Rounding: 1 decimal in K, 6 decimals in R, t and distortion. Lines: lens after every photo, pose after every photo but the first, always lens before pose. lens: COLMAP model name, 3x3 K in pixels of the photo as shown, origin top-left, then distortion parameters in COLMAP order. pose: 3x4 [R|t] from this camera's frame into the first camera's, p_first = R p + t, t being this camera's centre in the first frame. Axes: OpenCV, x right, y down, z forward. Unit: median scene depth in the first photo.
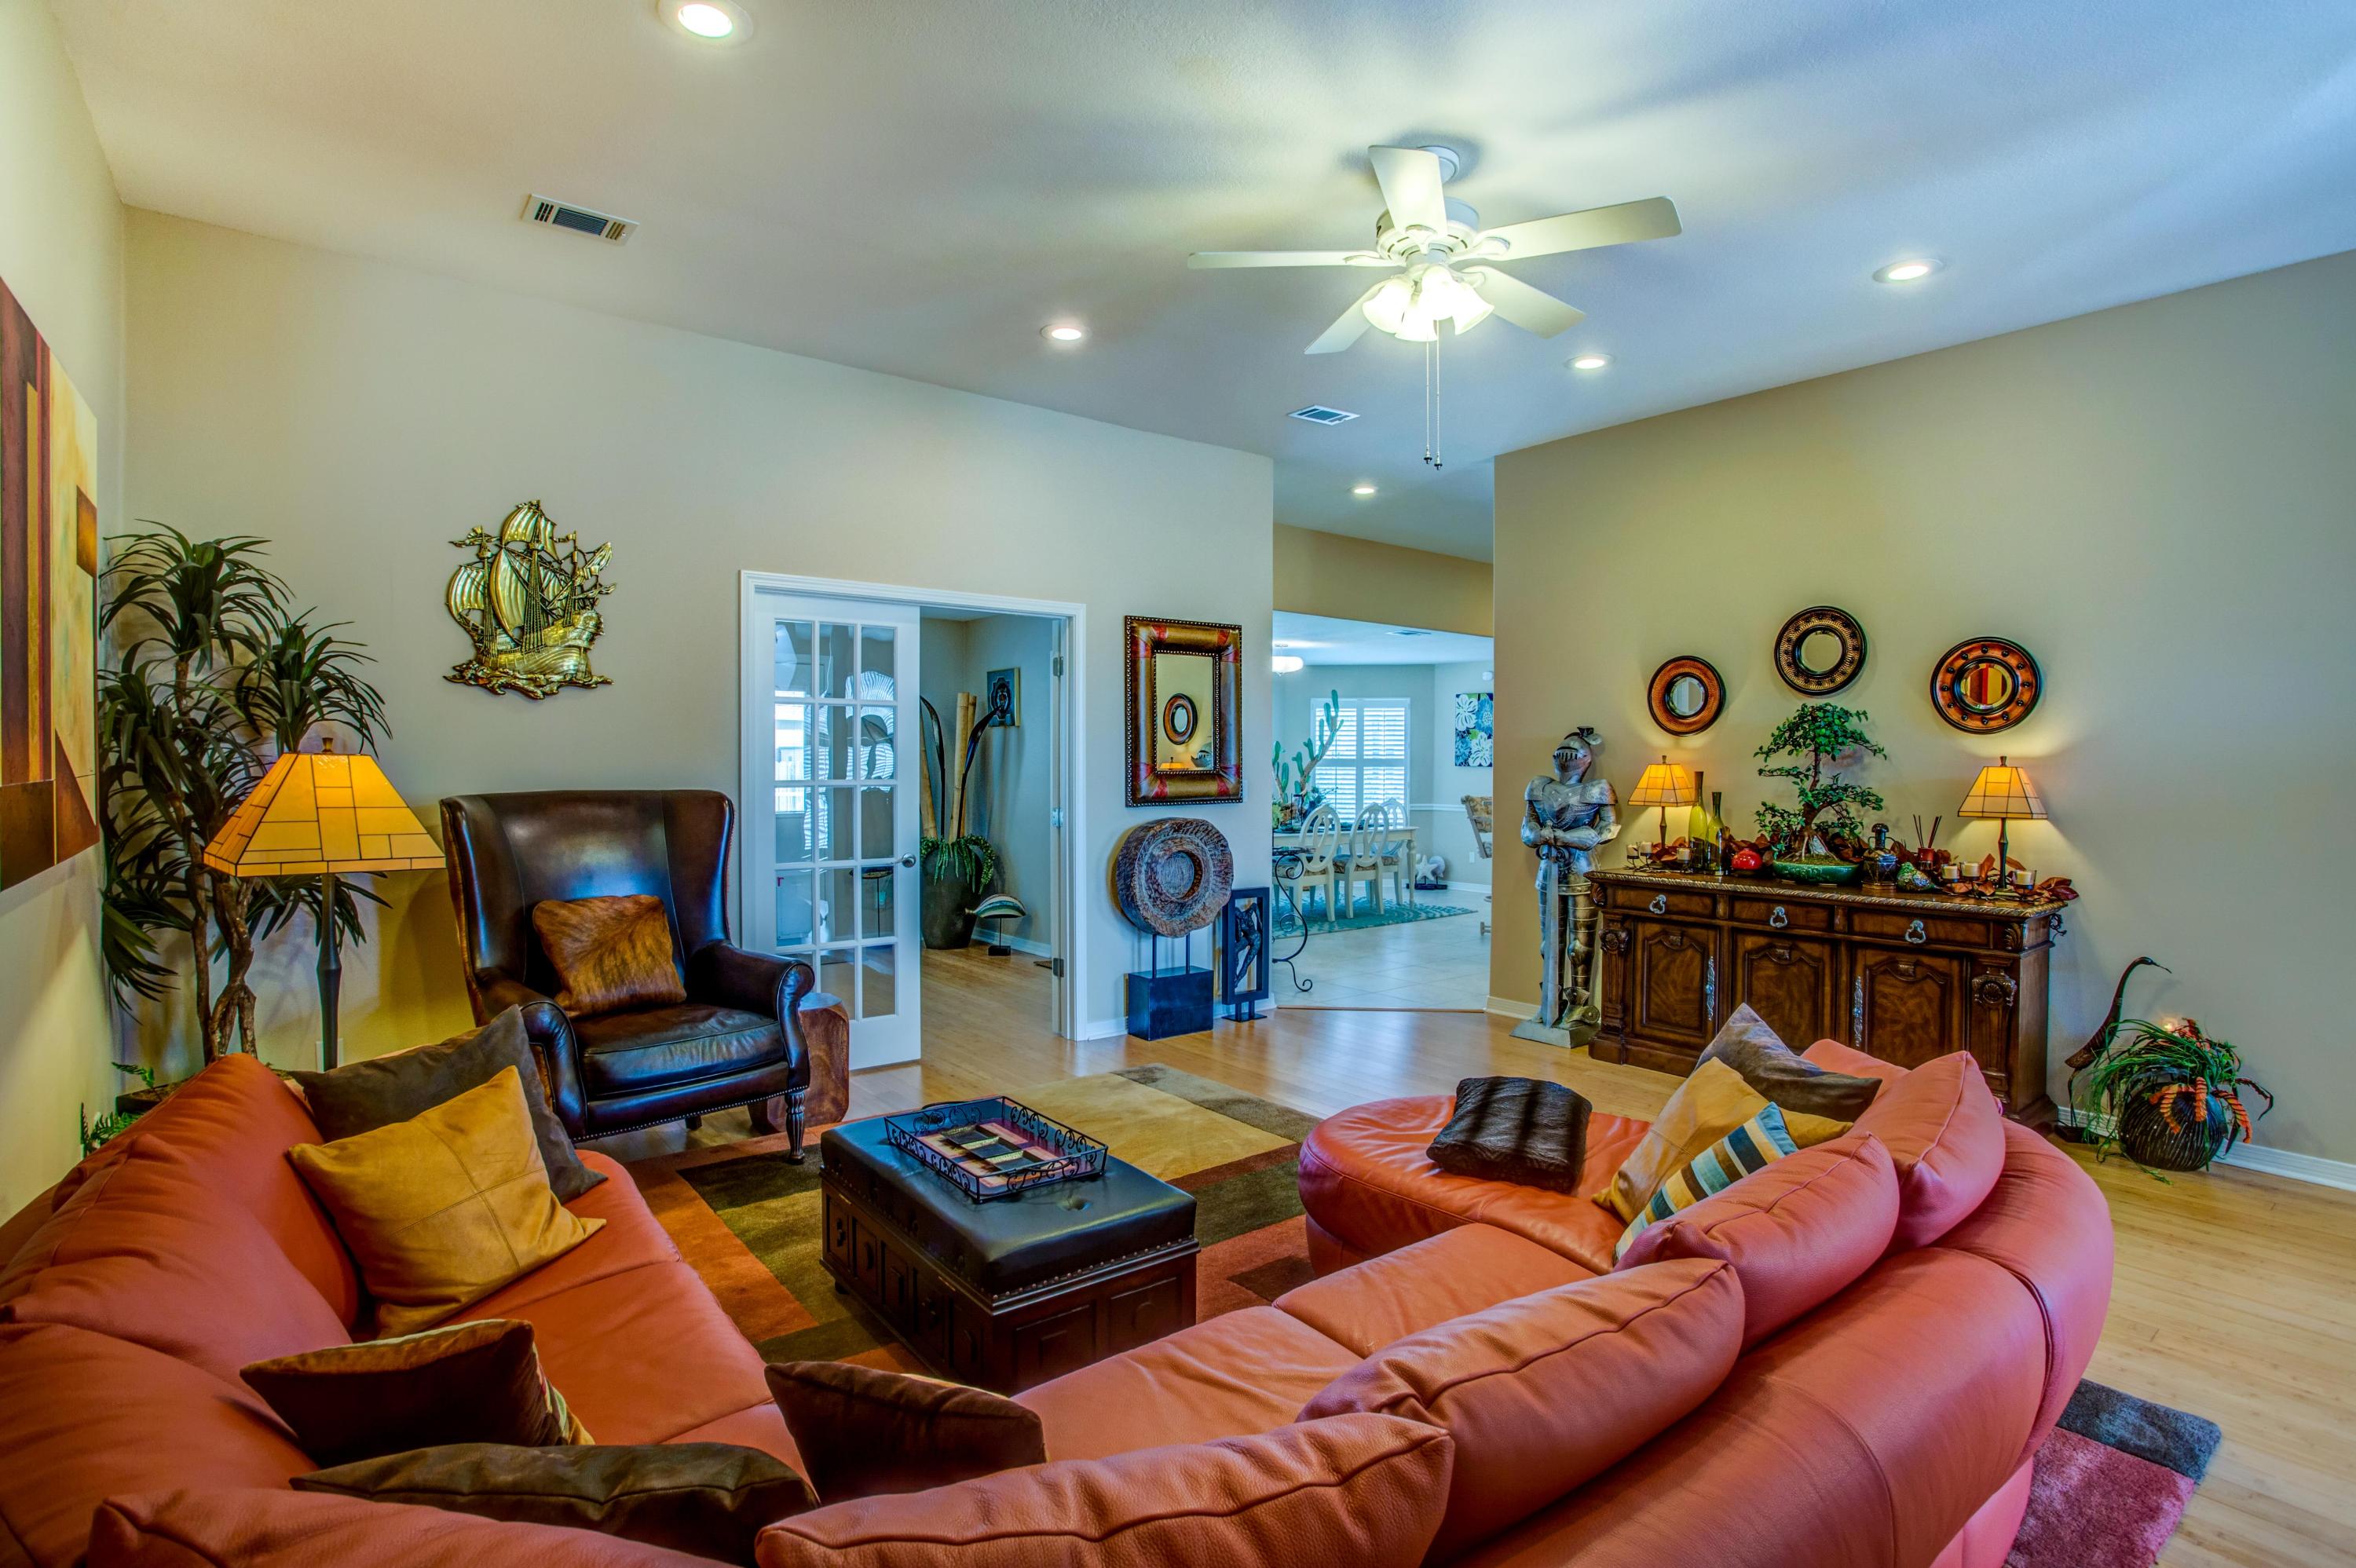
lens RADIAL K [[1142.6, 0, 1183.5], [0, 1142.6, 774.6], [0, 0, 1]] dist [-0.072999, 0.030218]
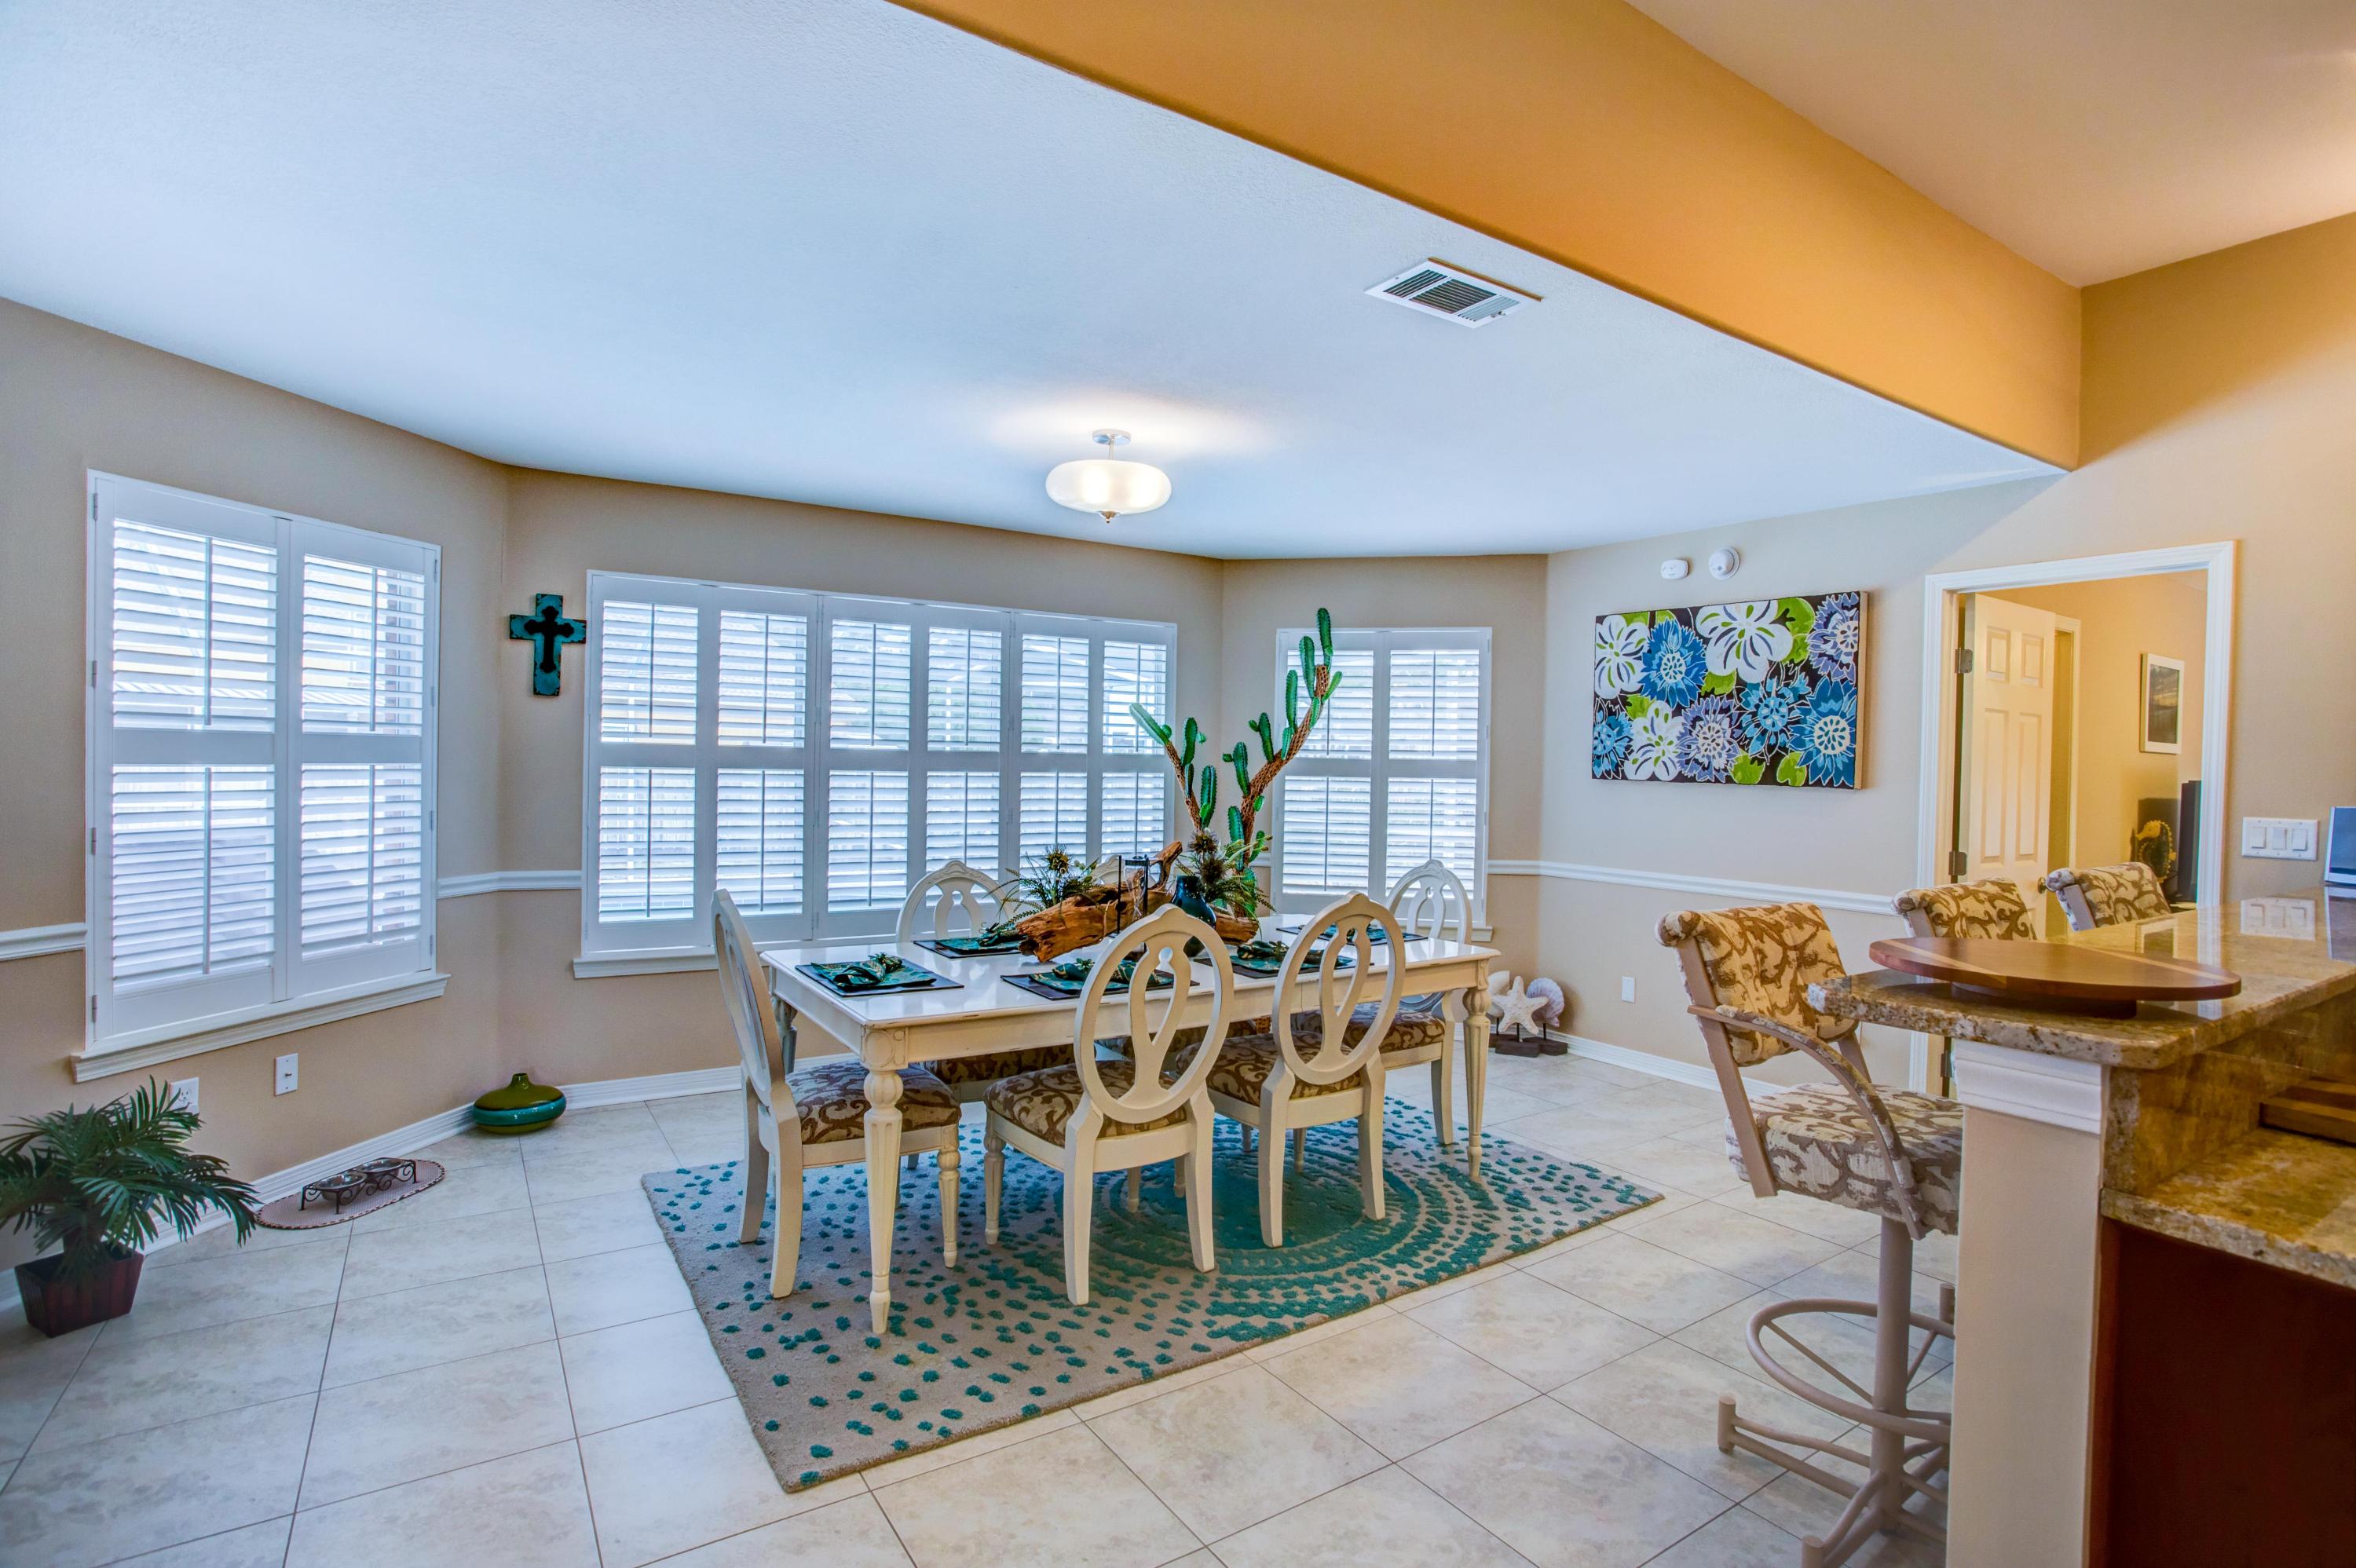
lens RADIAL K [[1142.6, 0, 1183.5], [0, 1142.6, 774.6], [0, 0, 1]] dist [-0.072999, 0.030218]
pose [[0.996164, 0.015553, -0.086118, 0.117955], [-0.015630, 0.999878, -0.000228, -0.006496], [0.086104, 0.001573, 0.996285, 0.544376]]
